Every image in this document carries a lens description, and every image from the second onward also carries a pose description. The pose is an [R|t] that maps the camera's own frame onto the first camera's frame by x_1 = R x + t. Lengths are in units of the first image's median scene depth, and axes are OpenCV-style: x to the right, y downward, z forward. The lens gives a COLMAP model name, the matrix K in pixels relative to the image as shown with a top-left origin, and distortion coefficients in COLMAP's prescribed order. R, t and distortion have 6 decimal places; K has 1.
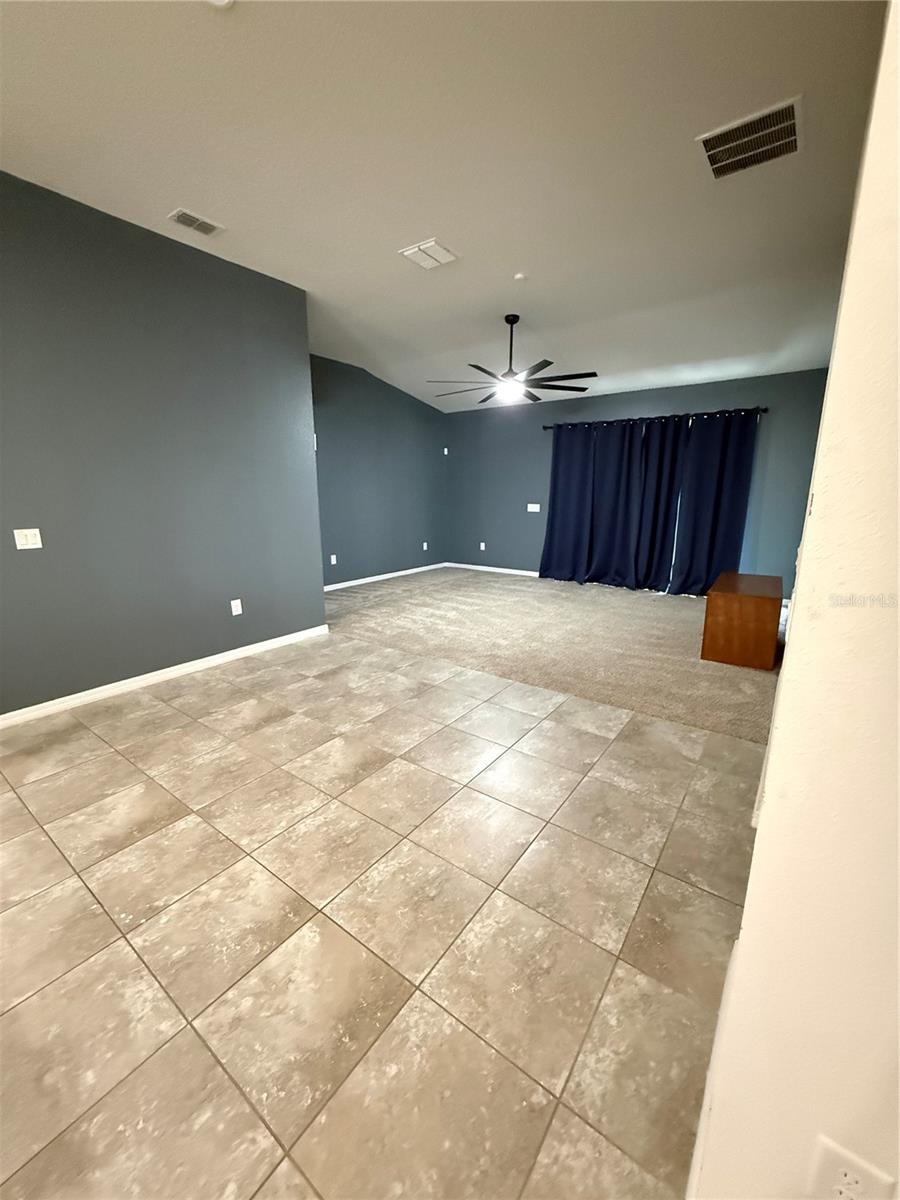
lens RADIAL K [[478.0, 0, 447.4], [0, 478.0, 594.8], [0, 0, 1]] dist [-0.001833, -0.000398]
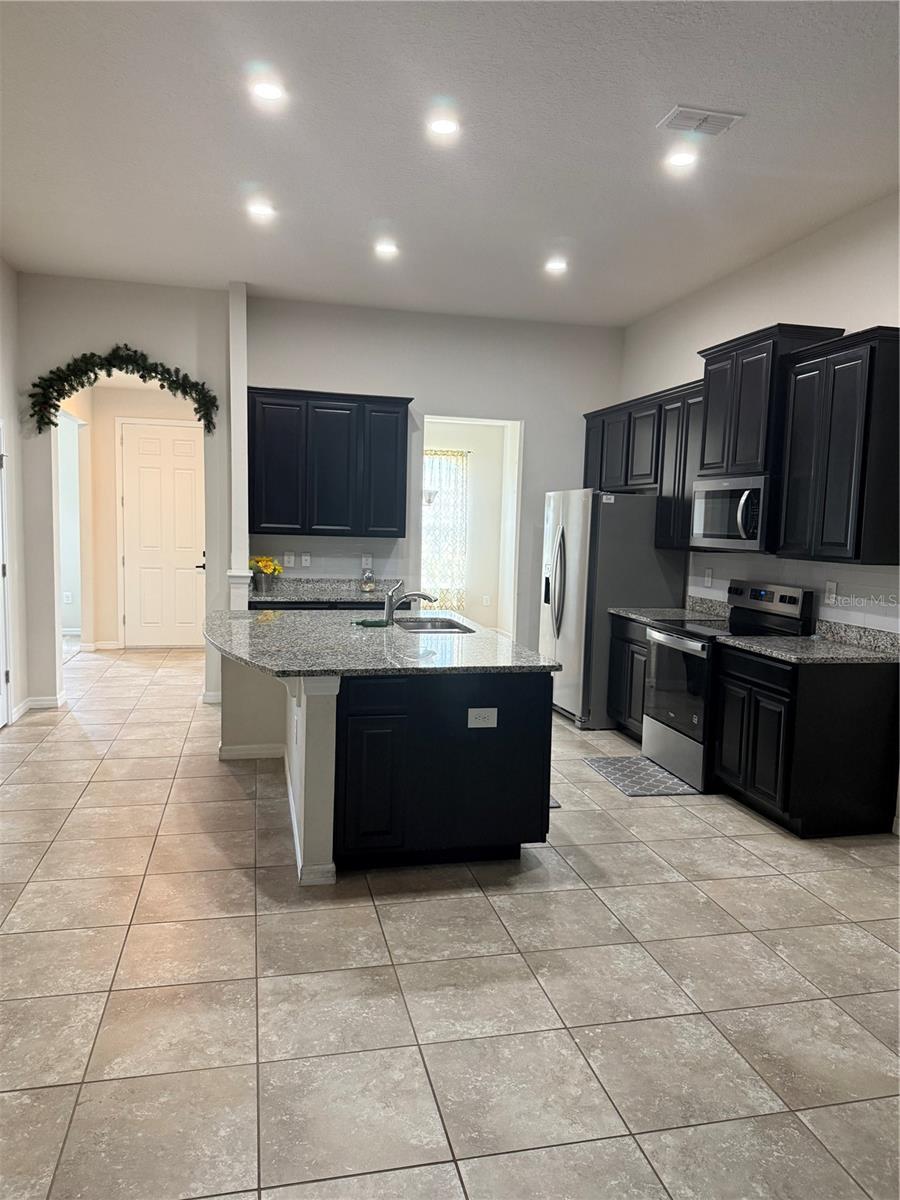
lens RADIAL K [[844.1, 0, 450.0], [0, 844.1, 600.0], [0, 0, 1]] dist [0.056853, -0.094269]
pose [[-0.645860, 0.056623, -0.761353, 0.375716], [-0.191169, 0.953481, 0.233082, -0.226102], [0.739134, 0.296086, -0.604991, 0.938155]]
